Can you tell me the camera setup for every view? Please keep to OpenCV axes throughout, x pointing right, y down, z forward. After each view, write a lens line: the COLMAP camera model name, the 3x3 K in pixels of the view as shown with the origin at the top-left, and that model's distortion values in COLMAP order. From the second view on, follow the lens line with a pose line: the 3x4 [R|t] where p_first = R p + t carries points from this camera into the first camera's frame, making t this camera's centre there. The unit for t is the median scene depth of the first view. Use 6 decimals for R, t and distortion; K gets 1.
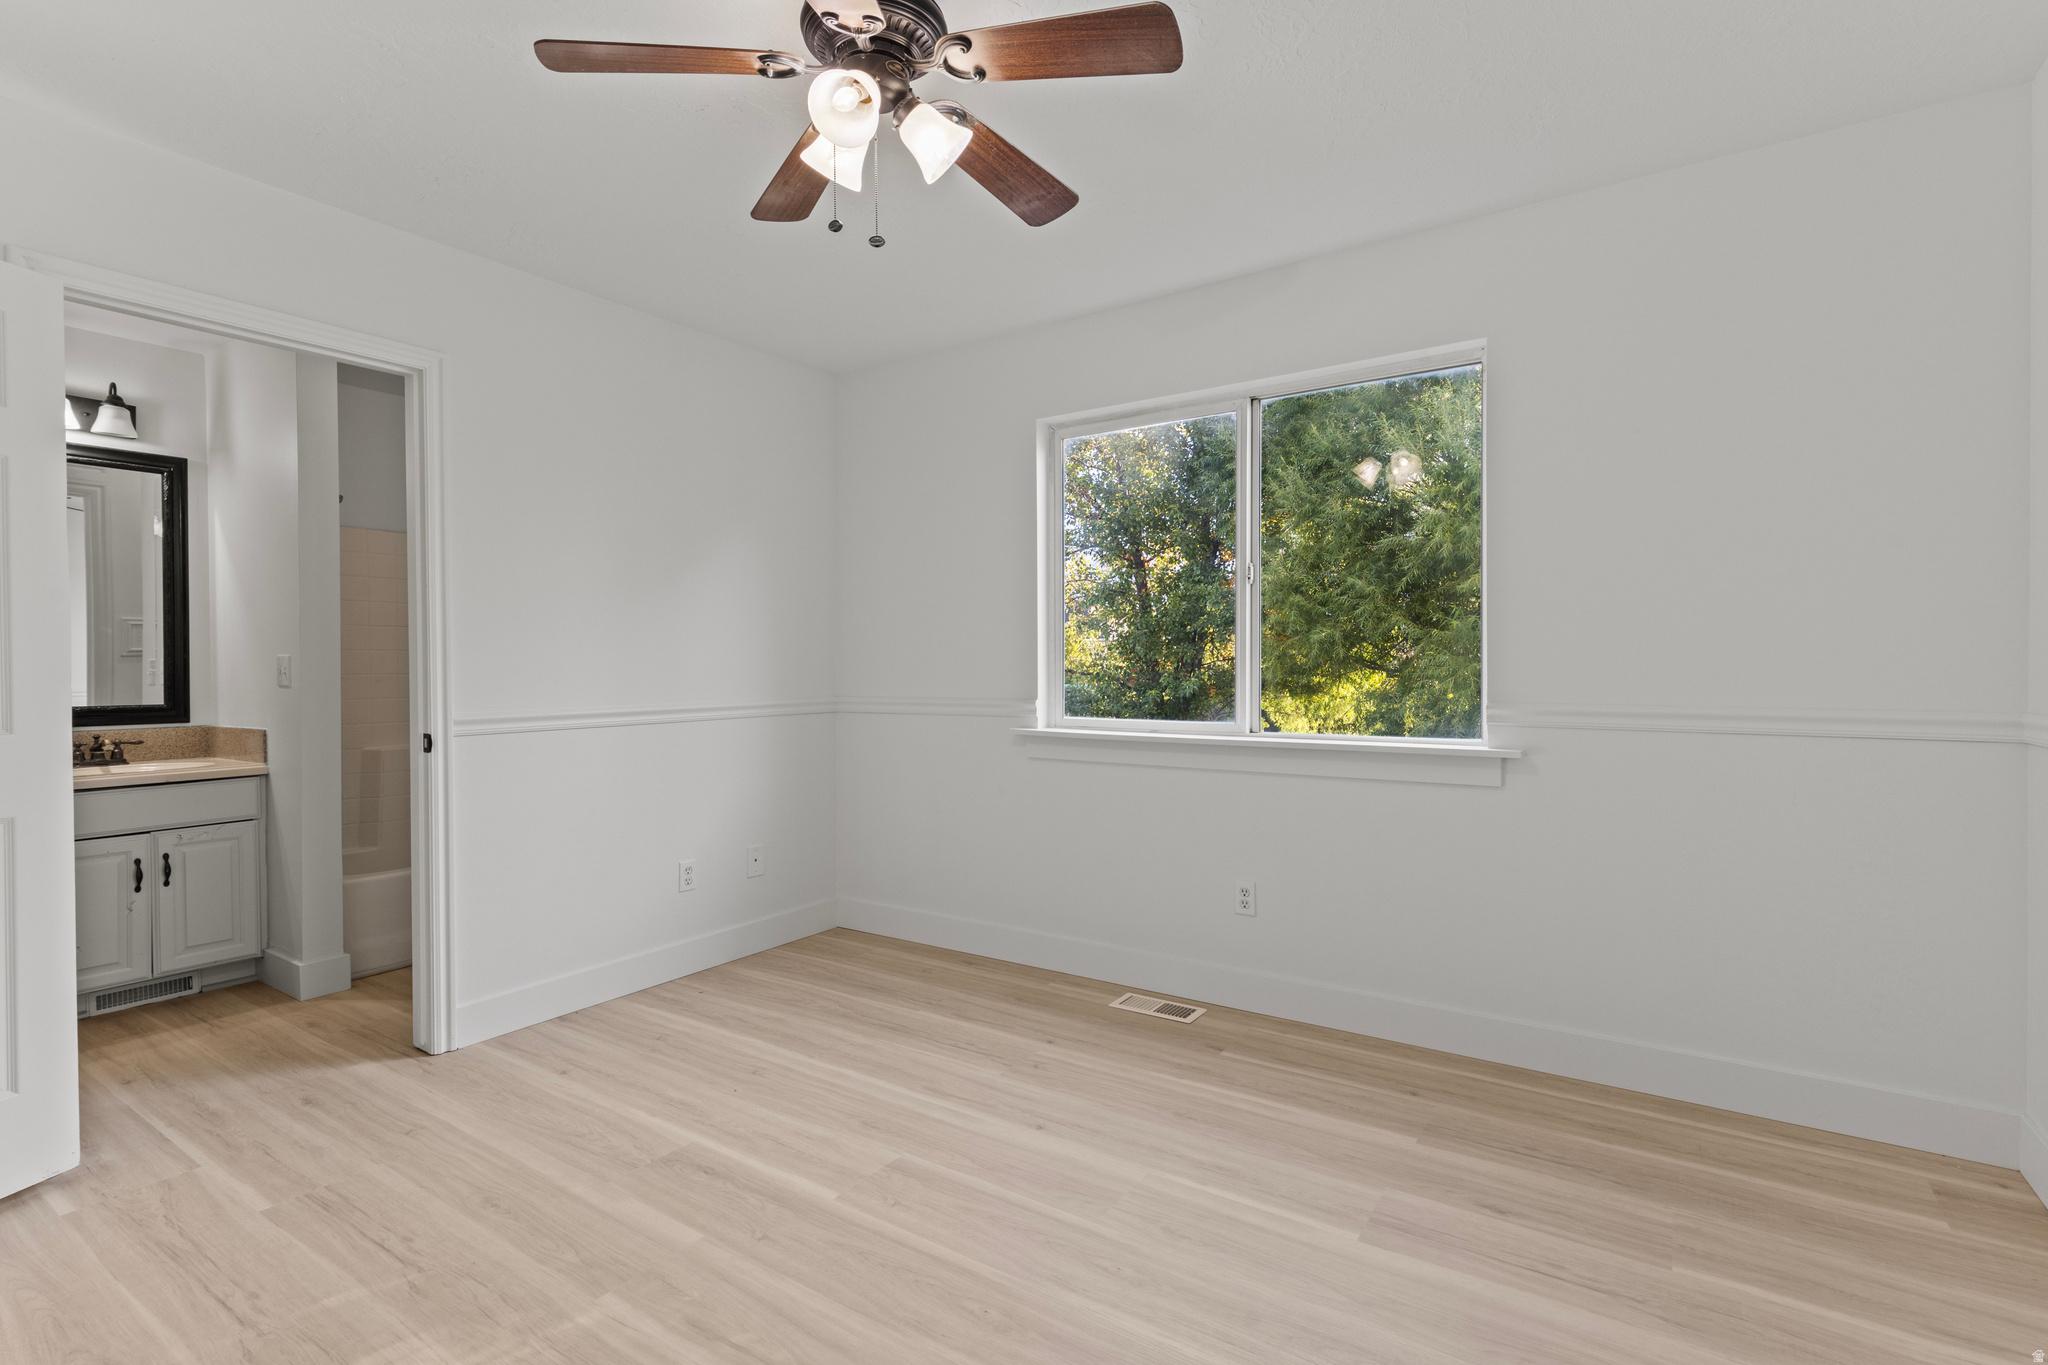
lens RADIAL K [[939.2, 0, 1023.3], [0, 939.2, 682.6], [0, 0, 1]] dist [-0.014102, -0.001117]
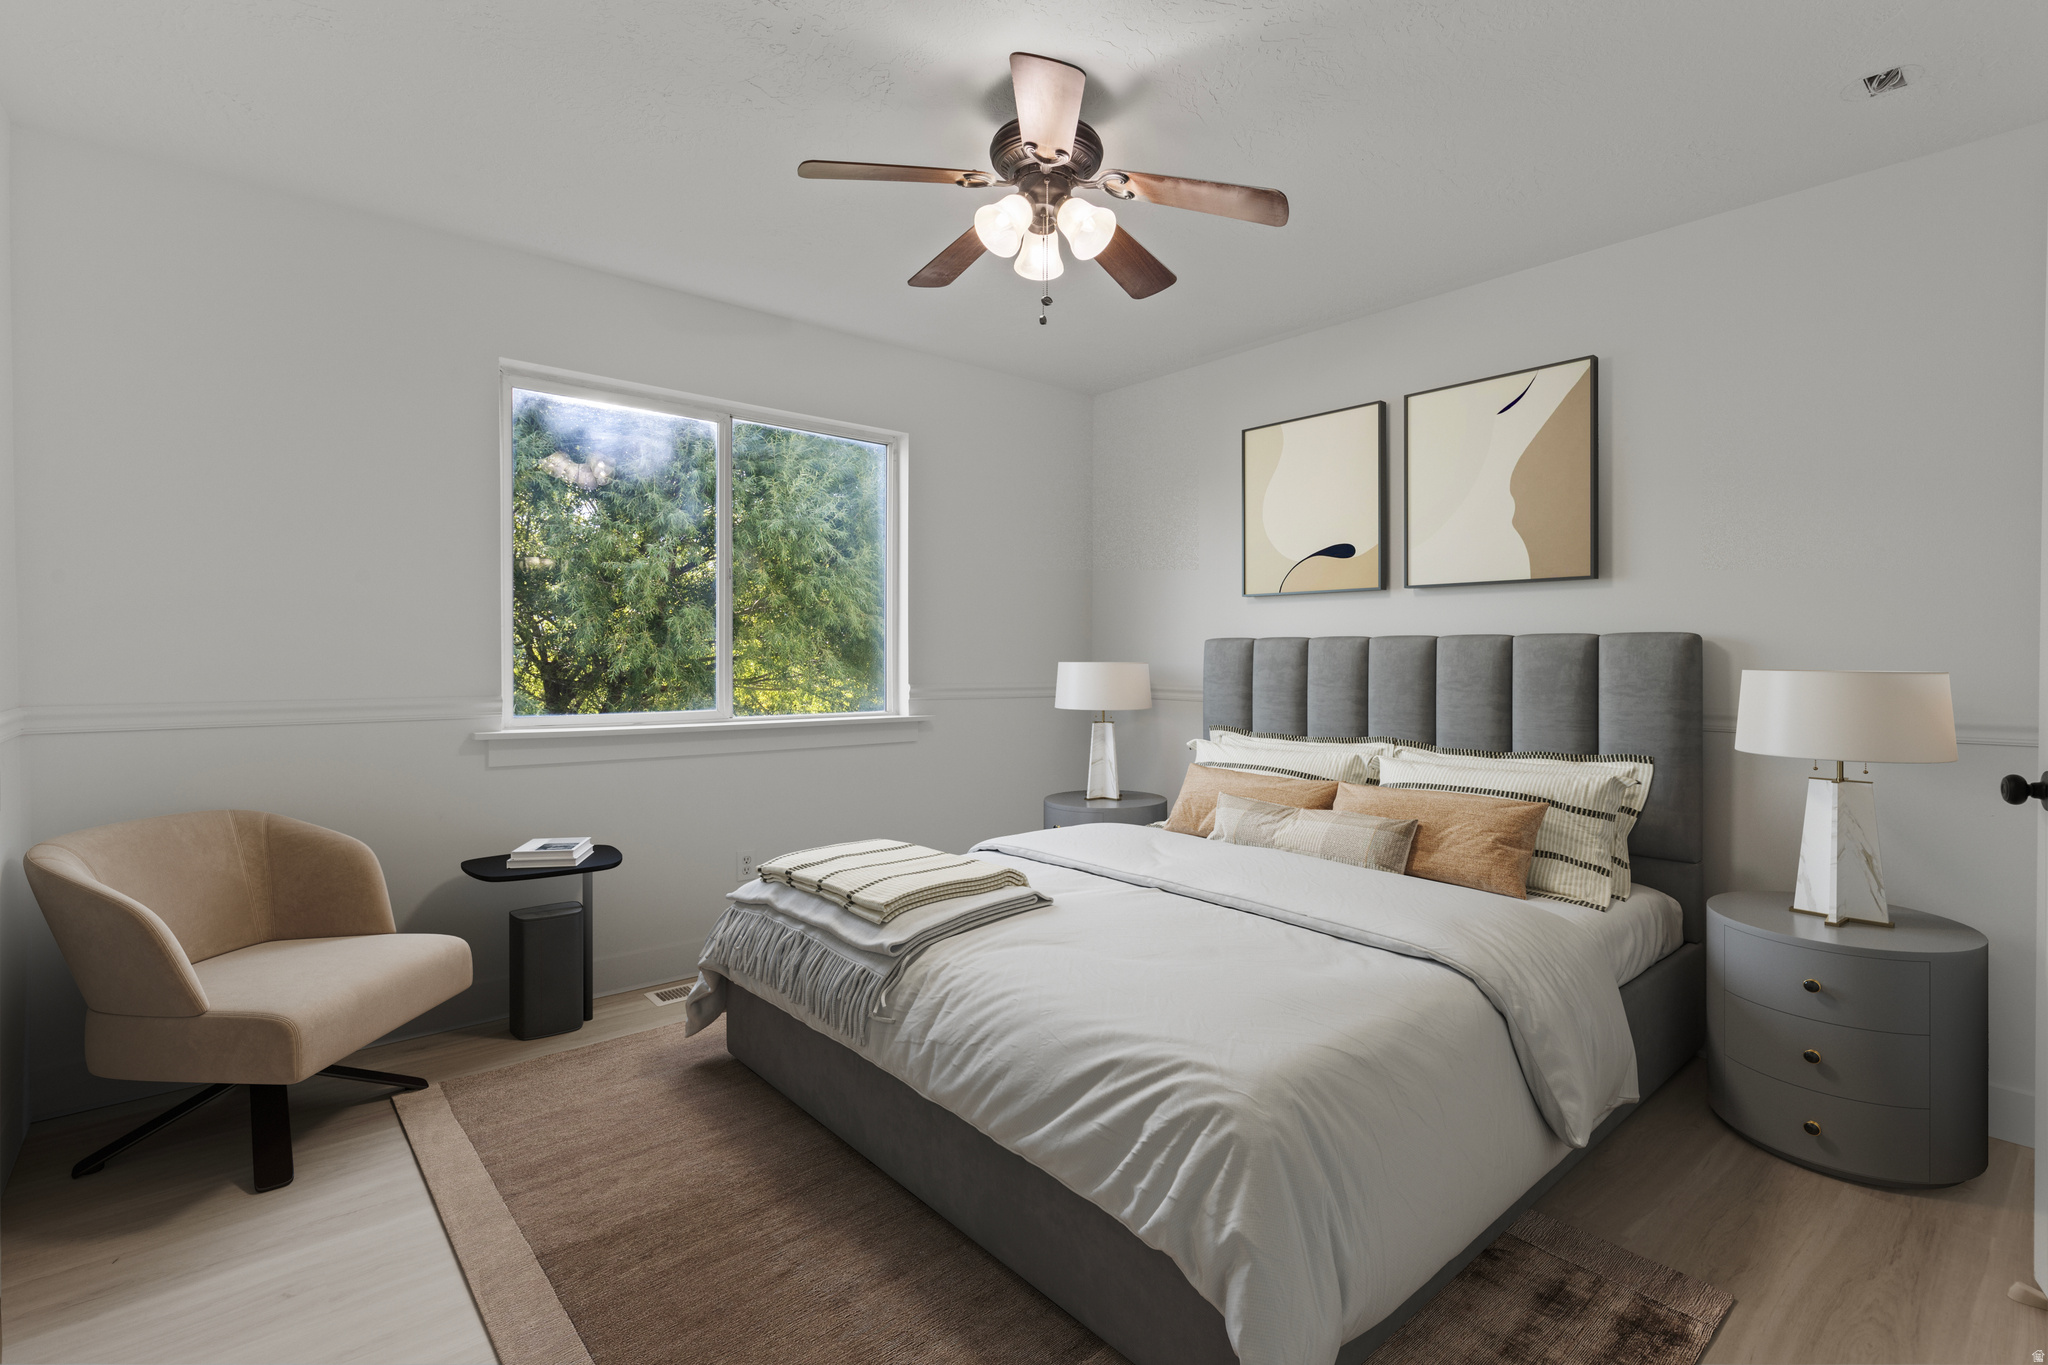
lens RADIAL K [[939.2, 0, 1022.0], [0, 939.2, 672.8], [0, 0, 1]] dist [-0.014102, -0.001117]
pose [[0.262038, -0.001745, 0.965056, -0.724403], [0.007783, 0.999970, -0.000305, 0.002968], [-0.965026, 0.007591, 0.262043, 0.372859]]
